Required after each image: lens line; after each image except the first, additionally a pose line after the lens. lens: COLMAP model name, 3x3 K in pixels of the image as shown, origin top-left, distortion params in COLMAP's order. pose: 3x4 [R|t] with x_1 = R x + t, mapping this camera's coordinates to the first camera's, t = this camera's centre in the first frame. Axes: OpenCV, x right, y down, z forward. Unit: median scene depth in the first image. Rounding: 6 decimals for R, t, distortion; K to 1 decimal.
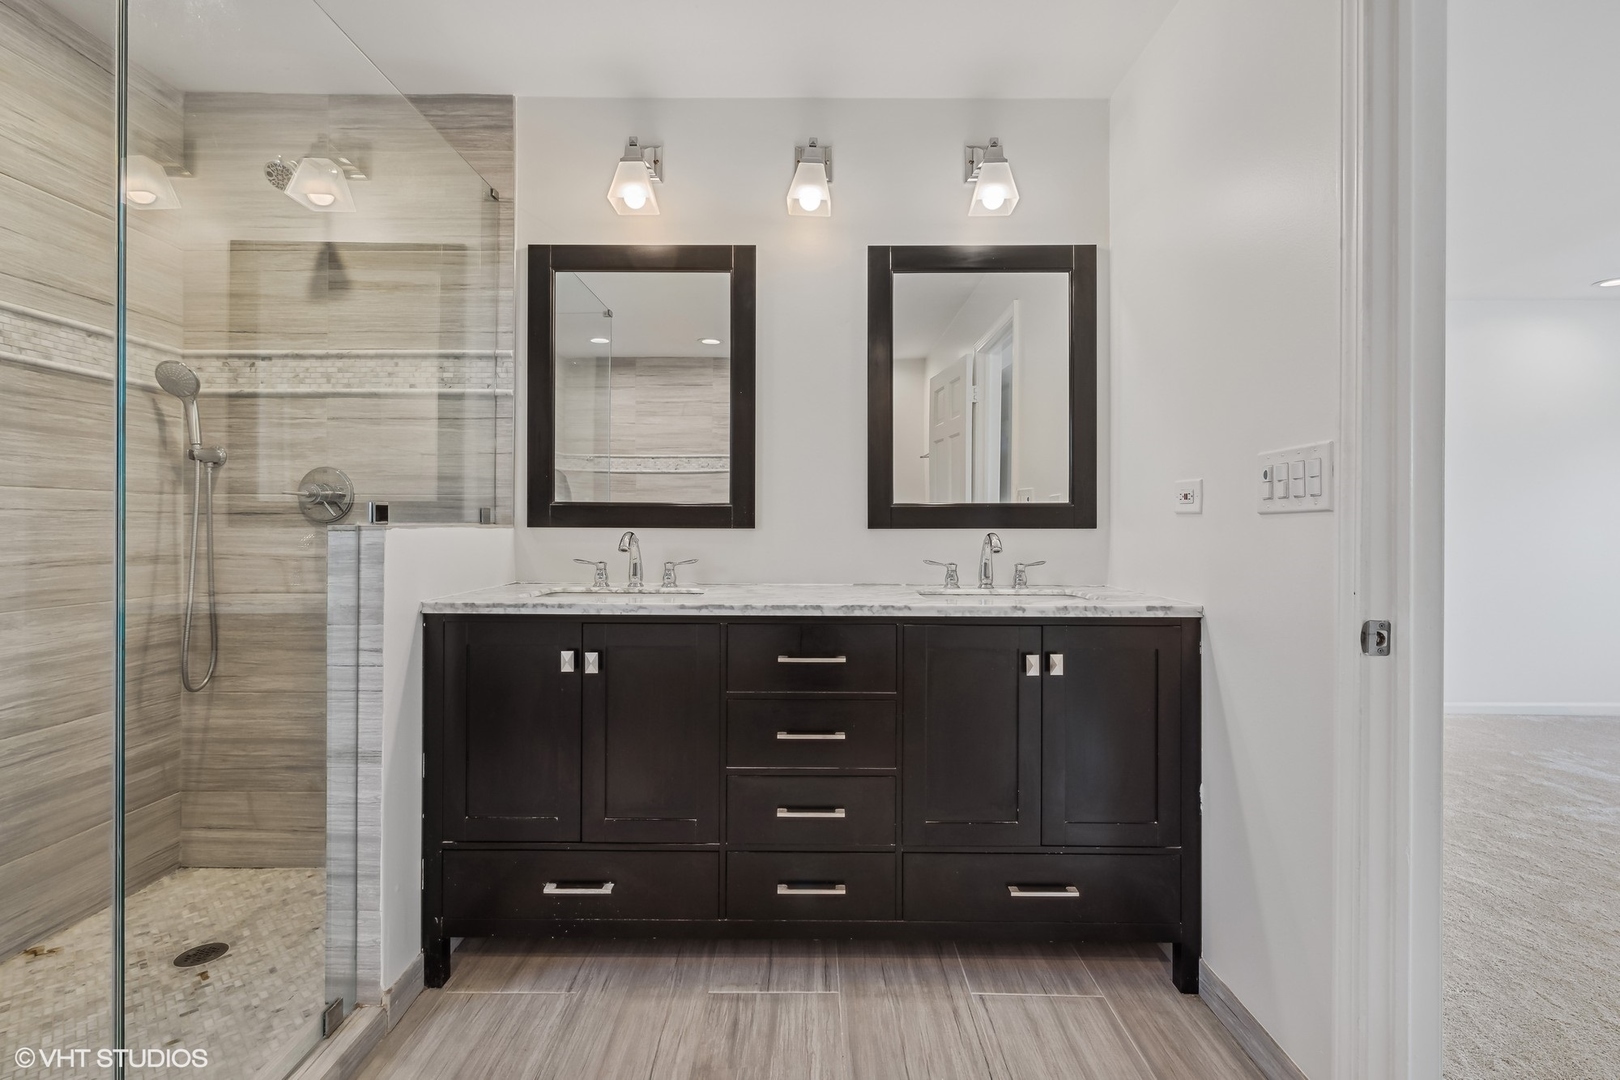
lens RADIAL K [[719.3, 0, 807.2], [0, 719.3, 530.0], [0, 0, 1]] dist [0.004239, -0.000279]
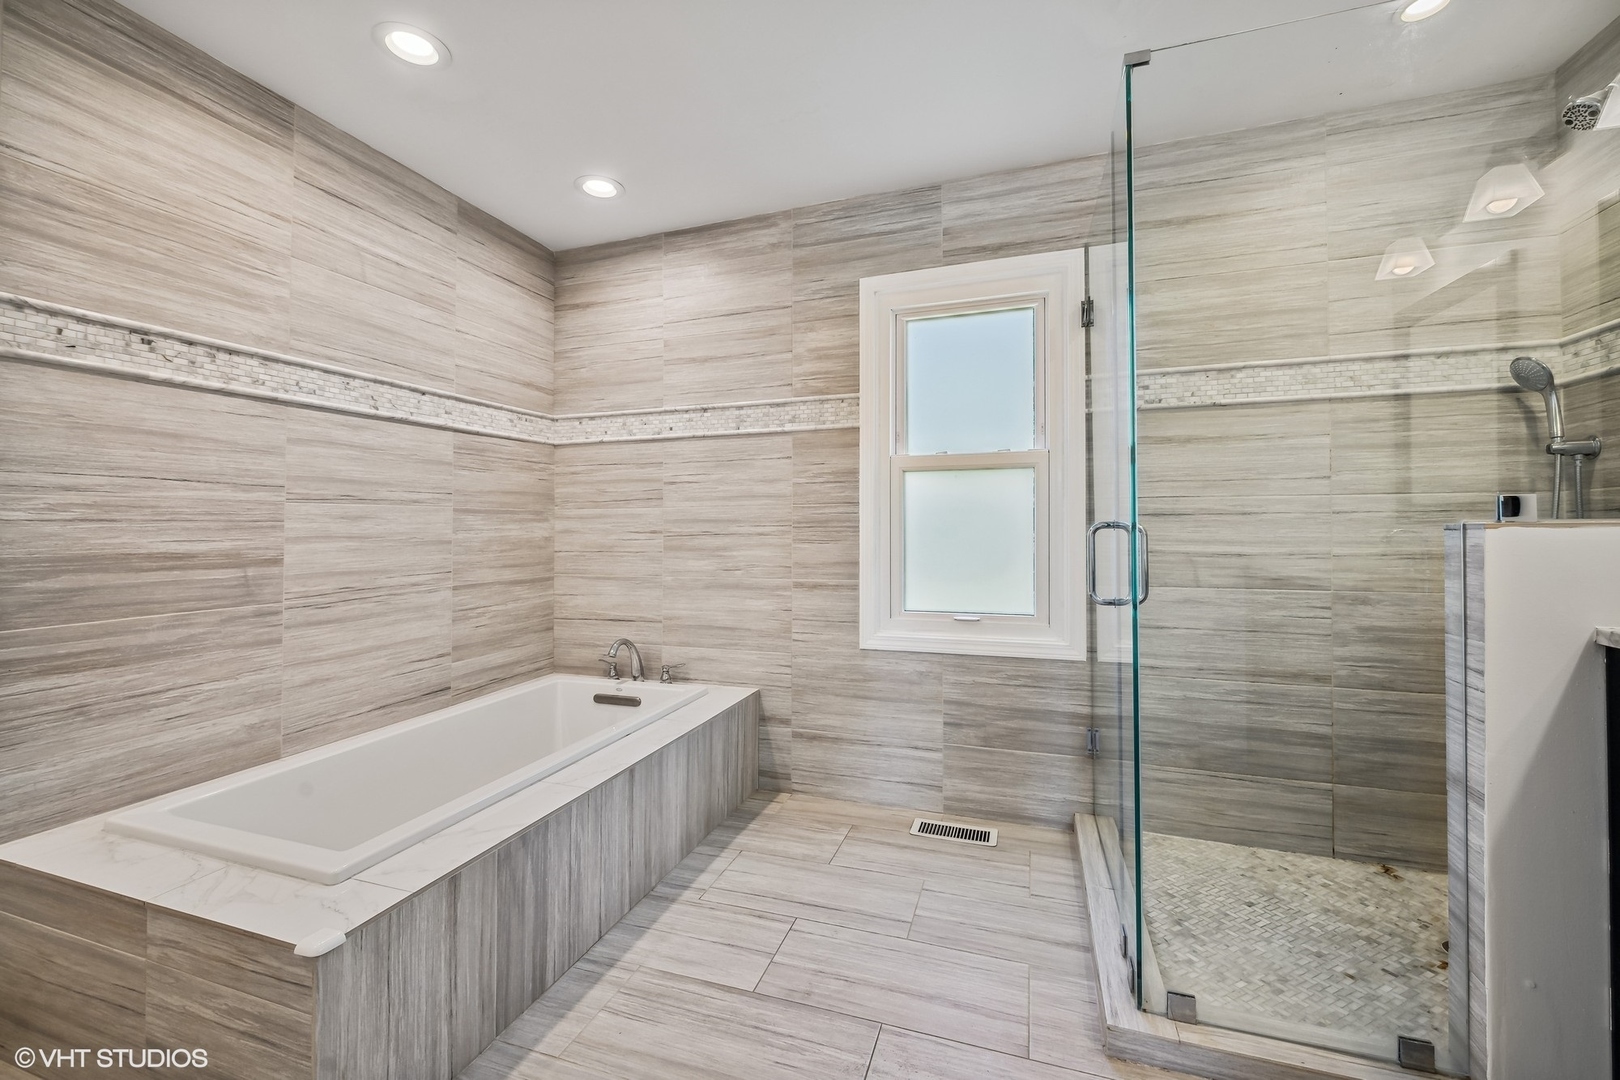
lens RADIAL K [[648.1, 0, 796.4], [0, 648.1, 510.1], [0, 0, 1]] dist [-0.021958, -0.000052]
pose [[-0.317322, -0.023897, -0.948017, 0.277195], [-0.005271, 0.999711, -0.023436, -0.000059], [0.948303, -0.002439, -0.317356, 0.373849]]
